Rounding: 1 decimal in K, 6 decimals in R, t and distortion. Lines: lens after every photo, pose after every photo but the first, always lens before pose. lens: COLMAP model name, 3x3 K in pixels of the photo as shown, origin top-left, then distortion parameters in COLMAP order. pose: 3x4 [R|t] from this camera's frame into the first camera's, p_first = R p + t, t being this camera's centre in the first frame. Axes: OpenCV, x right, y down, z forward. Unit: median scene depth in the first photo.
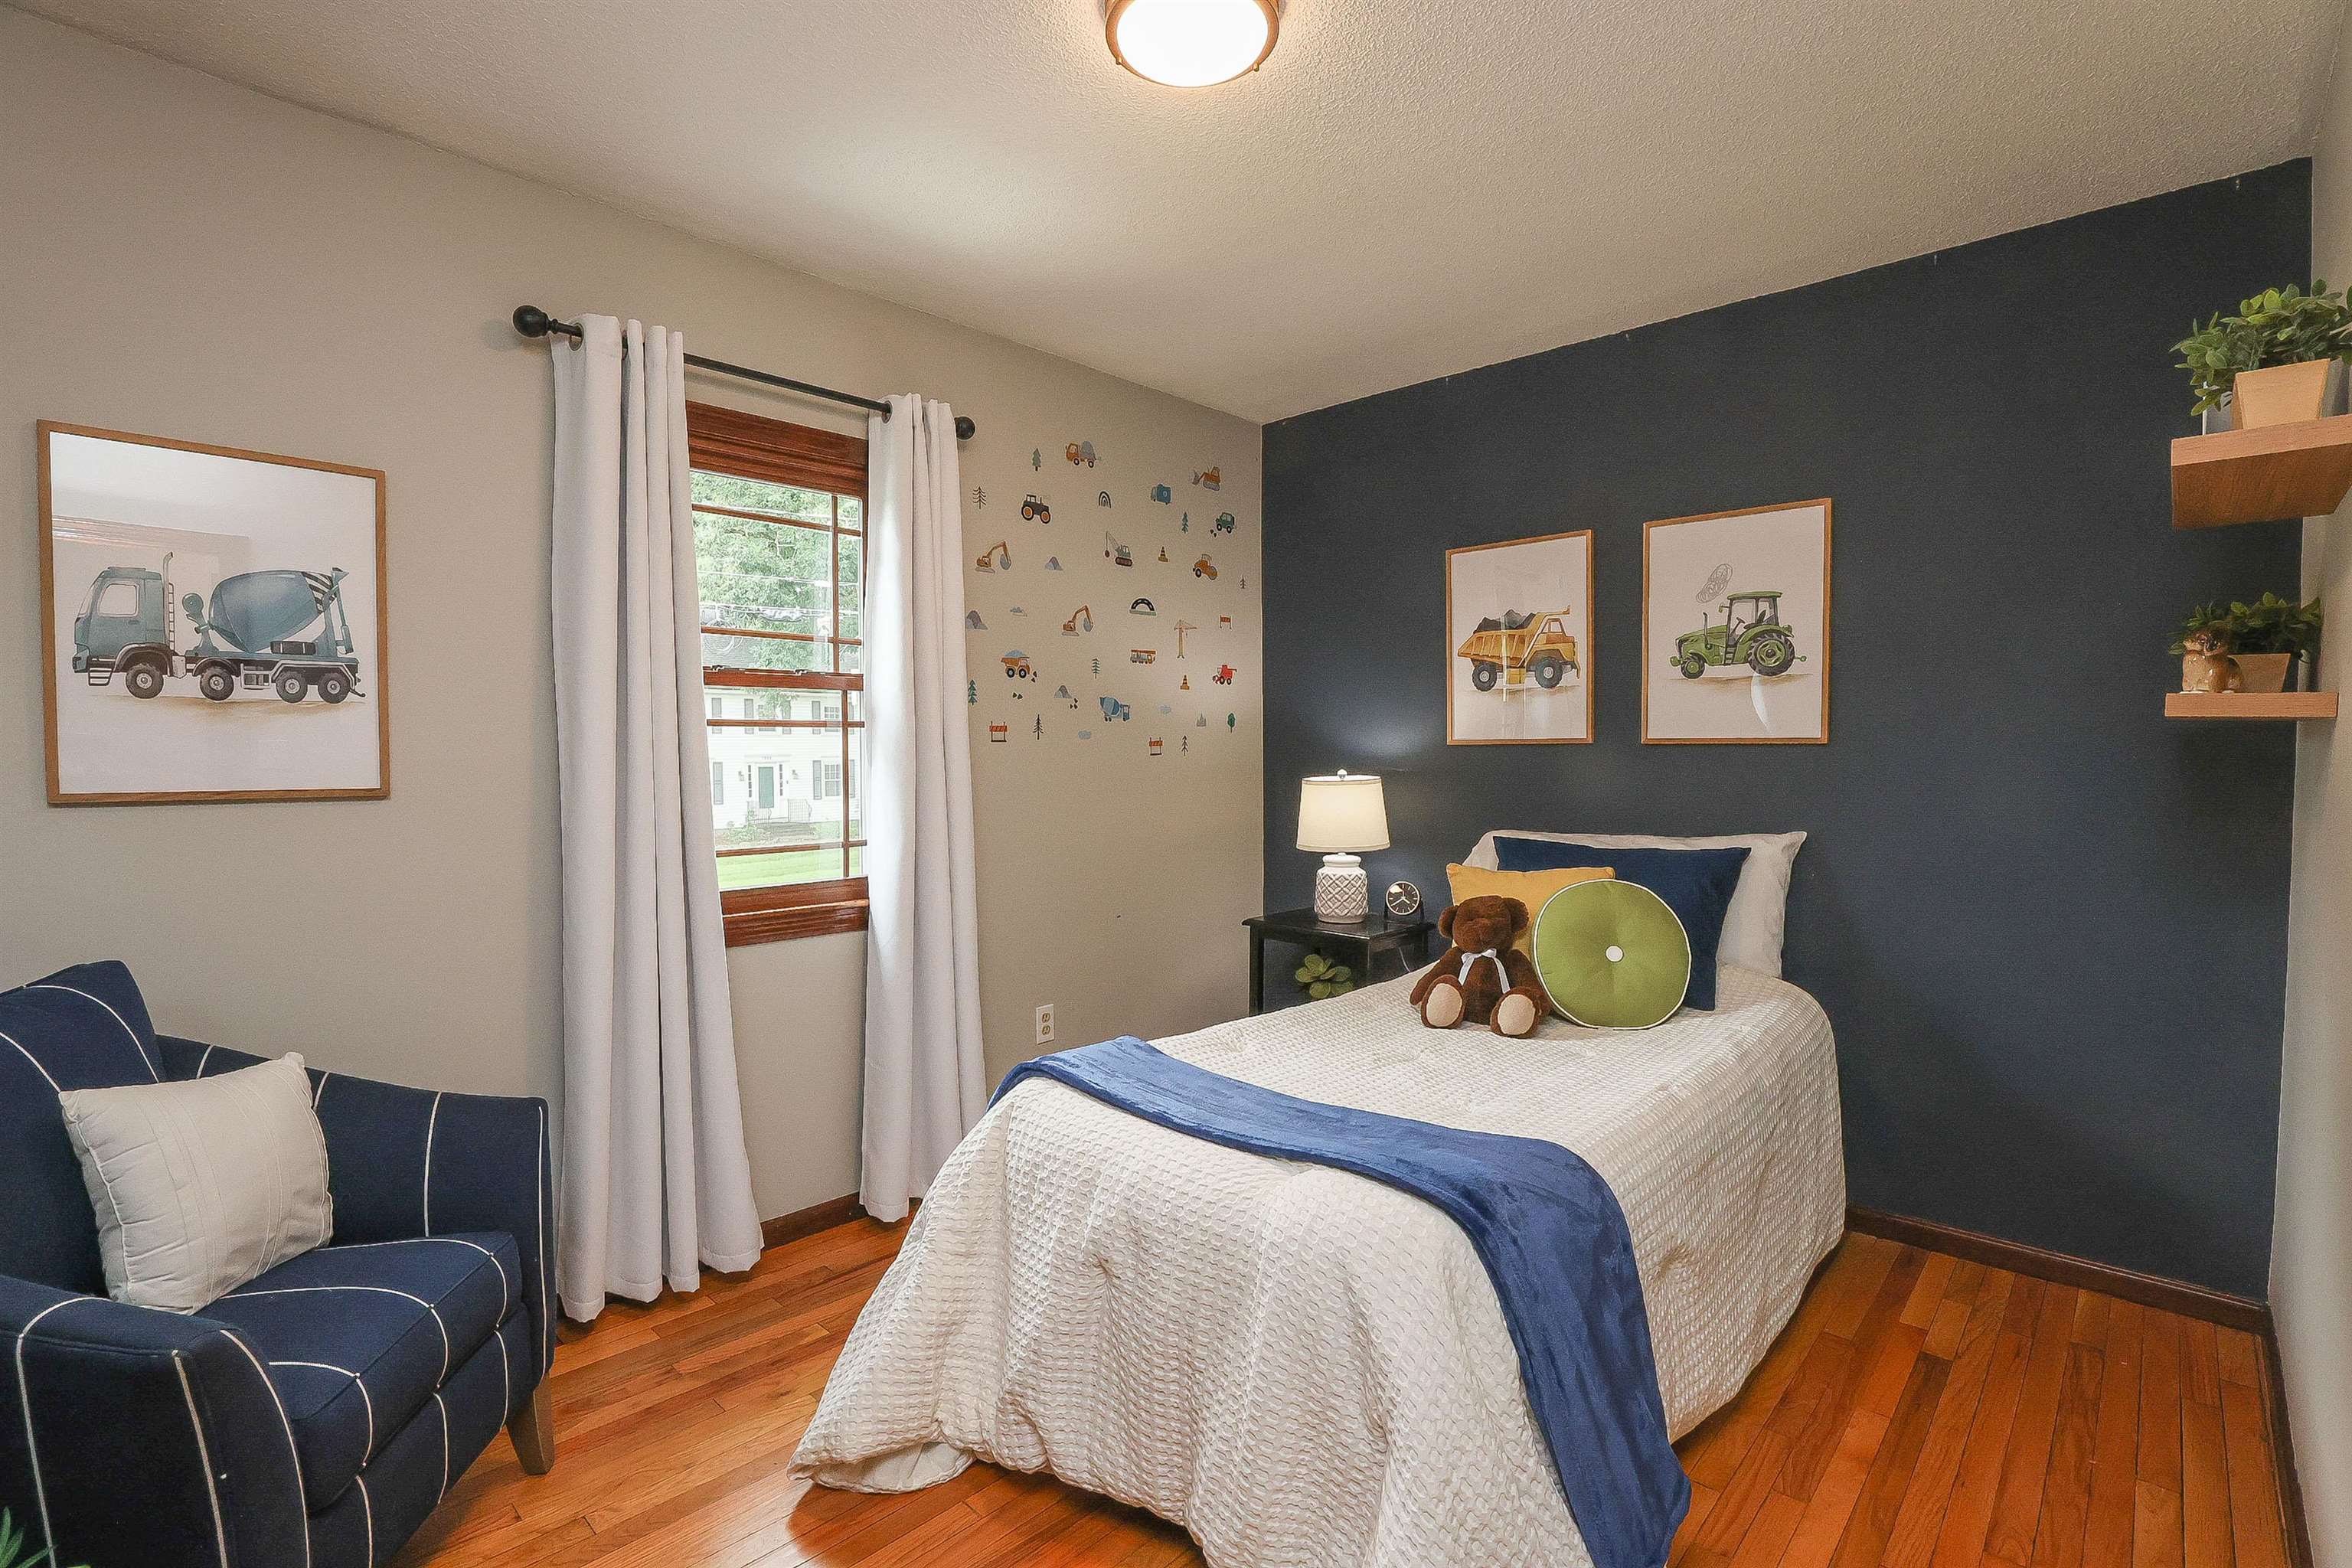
lens RADIAL K [[1068.6, 0, 1176.0], [0, 1068.6, 784.0], [0, 0, 1]] dist [-0.049554, 0.012439]
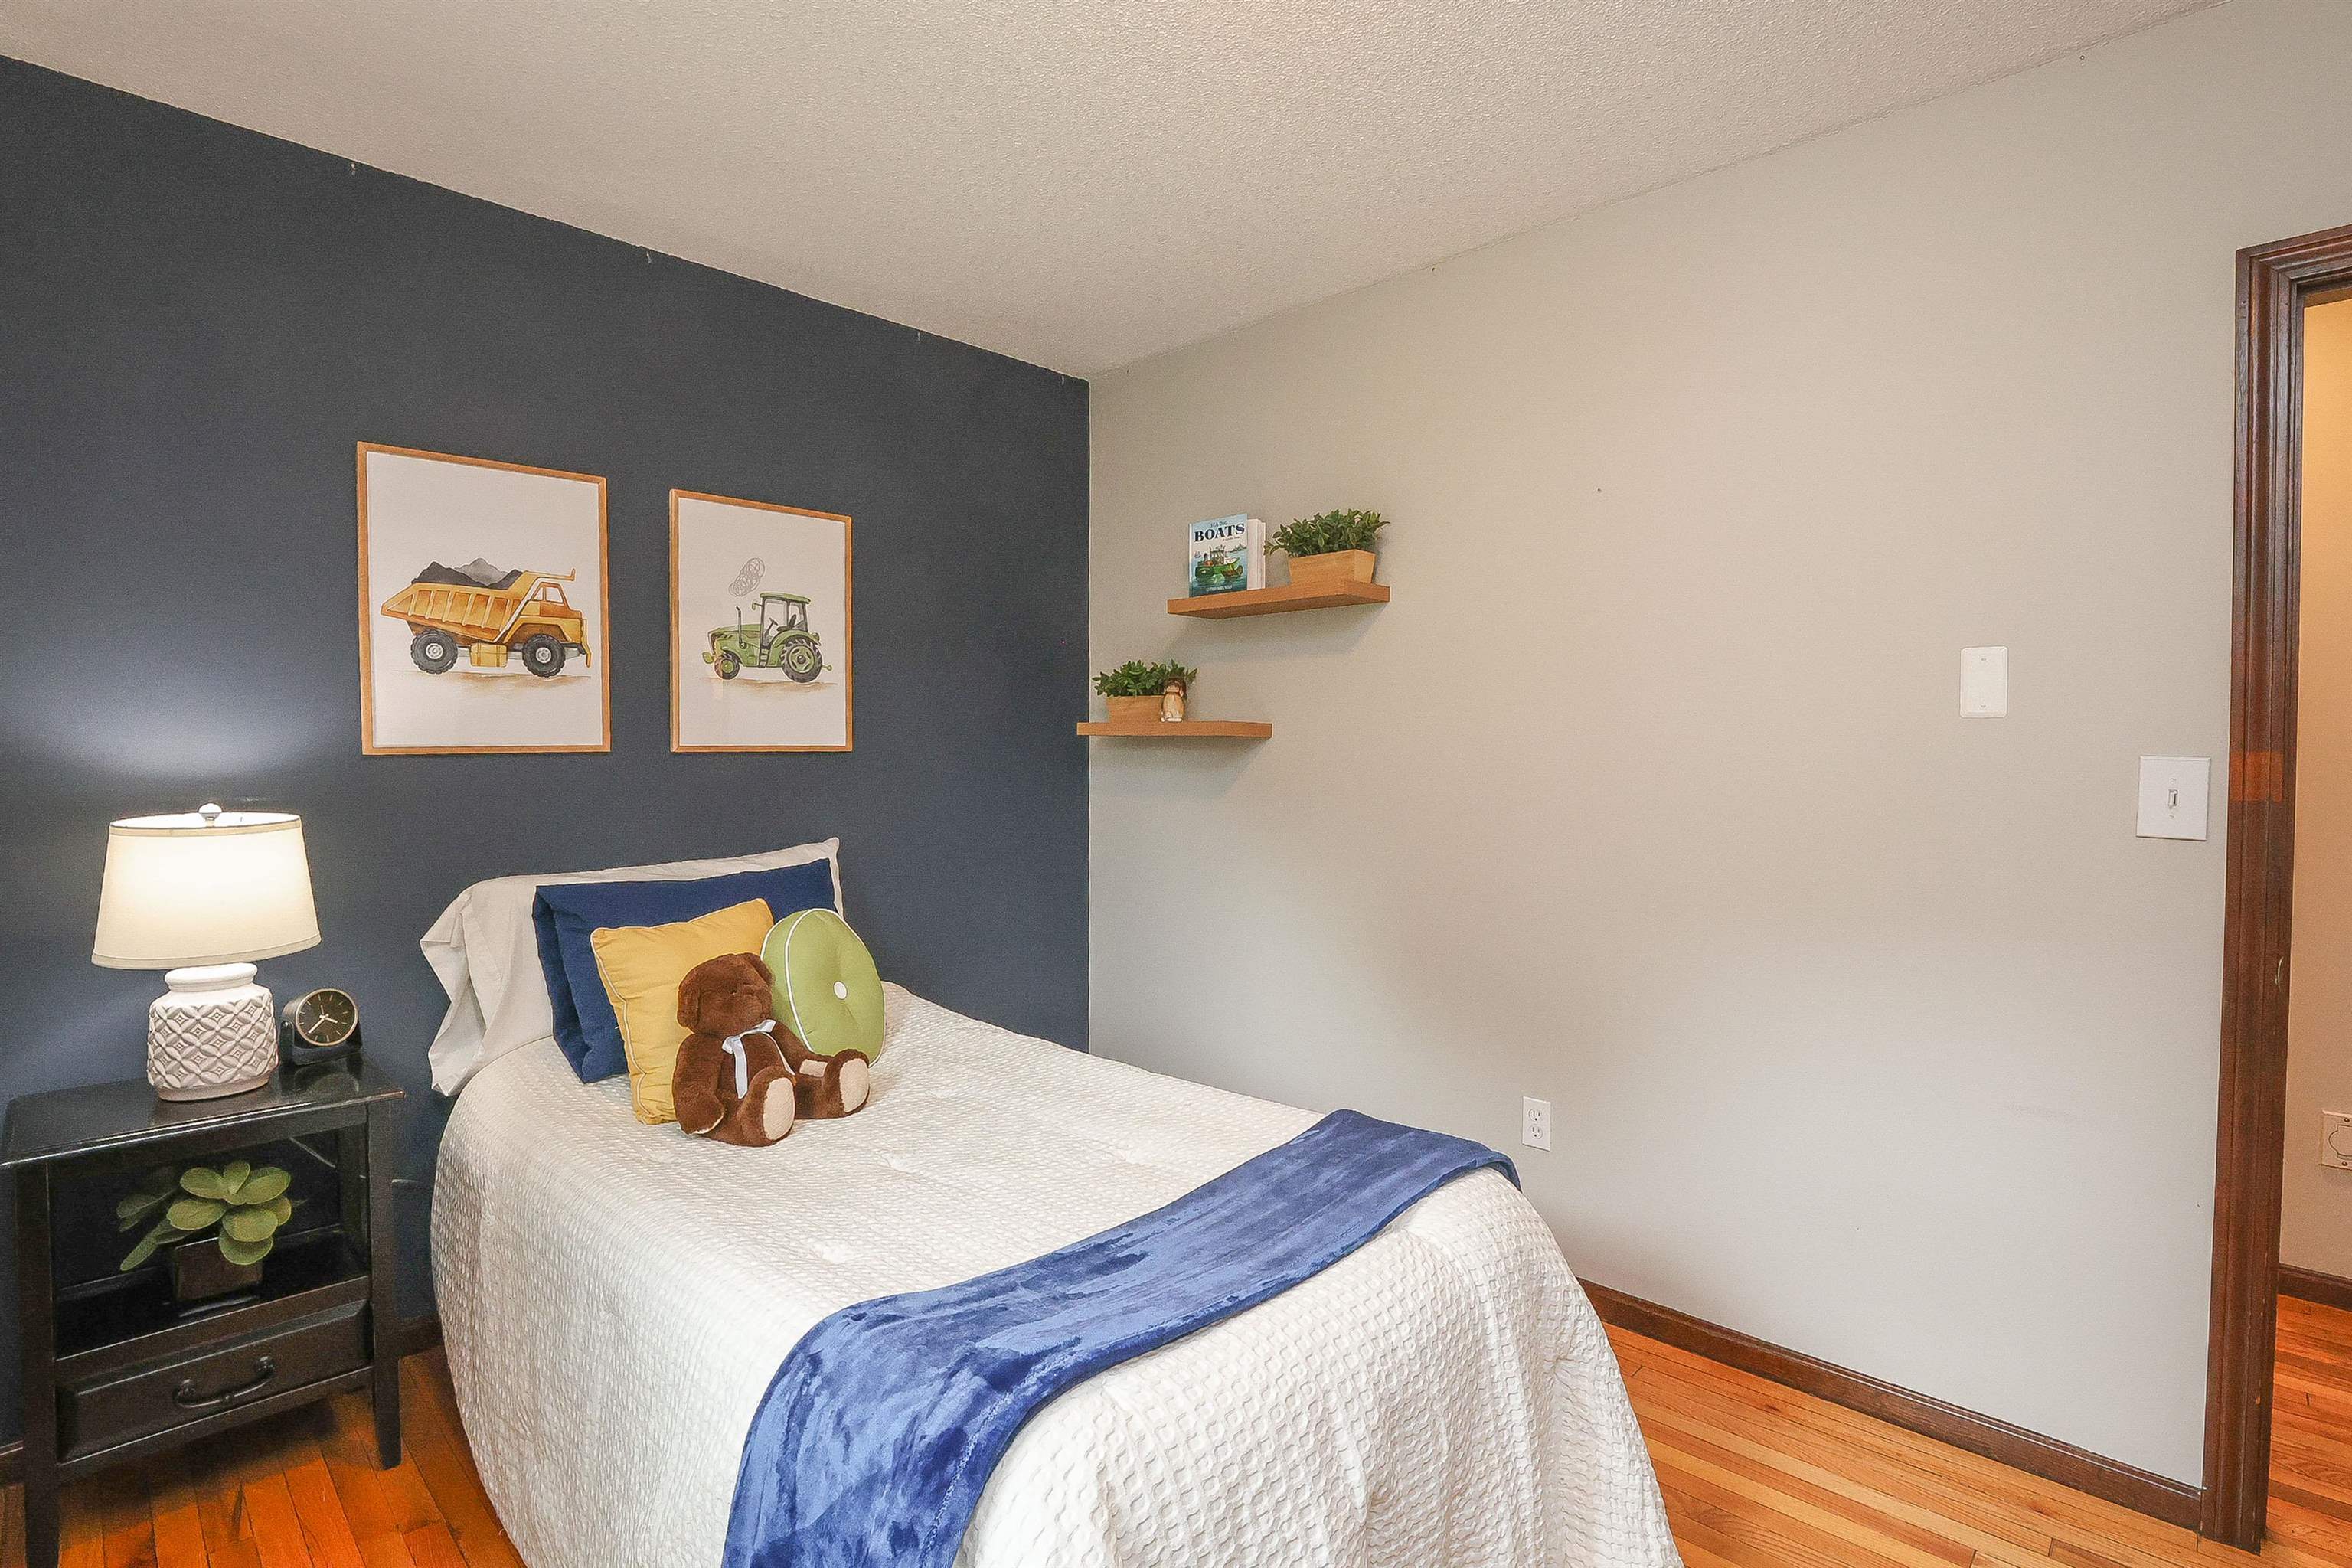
lens RADIAL K [[1096.7, 0, 1153.6], [0, 1096.7, 793.4], [0, 0, 1]] dist [-0.051890, 0.014029]
pose [[0.020506, -0.035946, 0.999143, -0.450798], [0.040909, 0.998547, 0.035085, -0.022120], [-0.998952, 0.040155, 0.021947, 0.661171]]
